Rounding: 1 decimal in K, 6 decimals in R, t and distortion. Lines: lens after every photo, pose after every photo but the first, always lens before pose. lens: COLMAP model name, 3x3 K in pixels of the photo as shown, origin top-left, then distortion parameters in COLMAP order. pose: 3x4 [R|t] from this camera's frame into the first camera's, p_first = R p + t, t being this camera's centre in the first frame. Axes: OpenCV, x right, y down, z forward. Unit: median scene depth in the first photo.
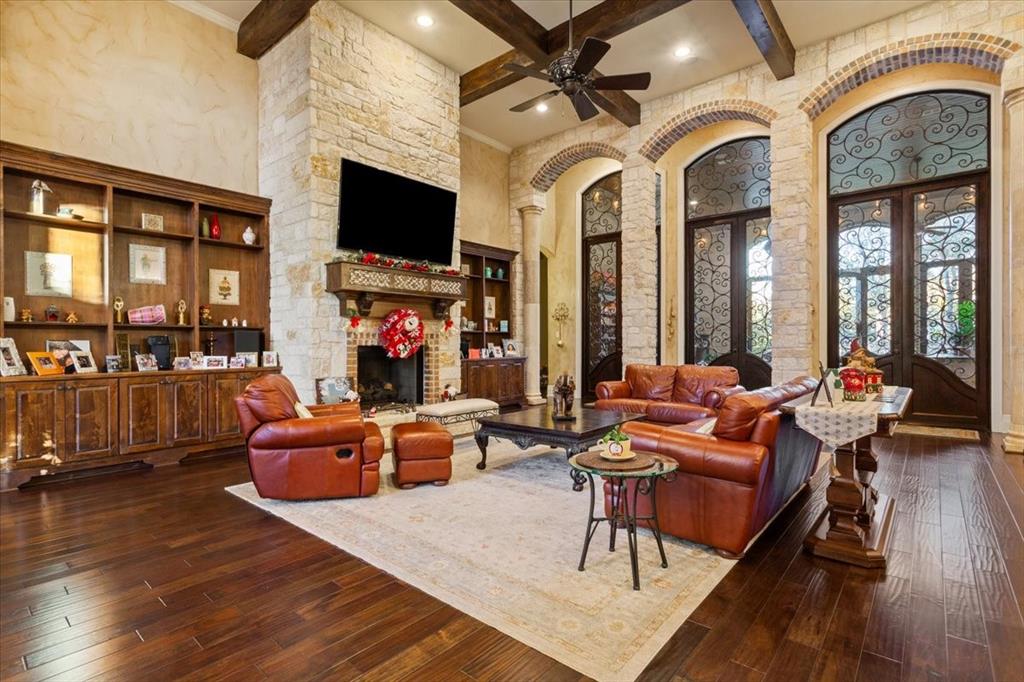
lens RADIAL K [[487.0, 0, 512.7], [0, 487.0, 347.6], [0, 0, 1]] dist [0.003431, 0.000551]
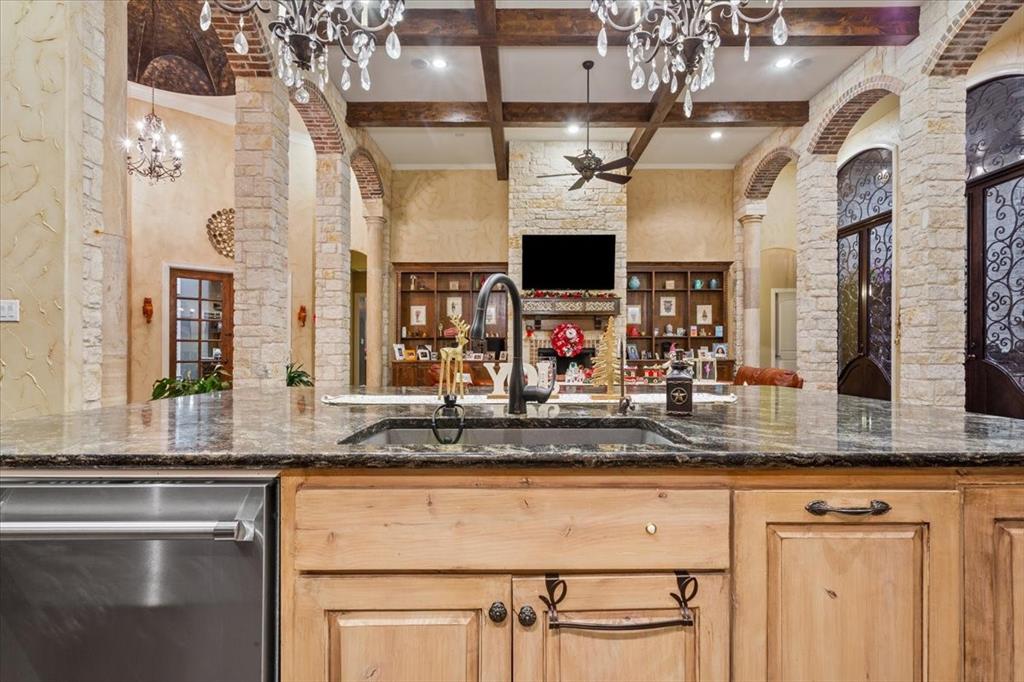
lens RADIAL K [[487.0, 0, 512.7], [0, 487.0, 347.6], [0, 0, 1]] dist [0.003431, 0.000551]
pose [[0.656940, 0.003090, -0.753936, 0.738065], [-0.008124, 0.999963, -0.002981, -0.000317], [0.753899, 0.008083, 0.656941, -0.095733]]
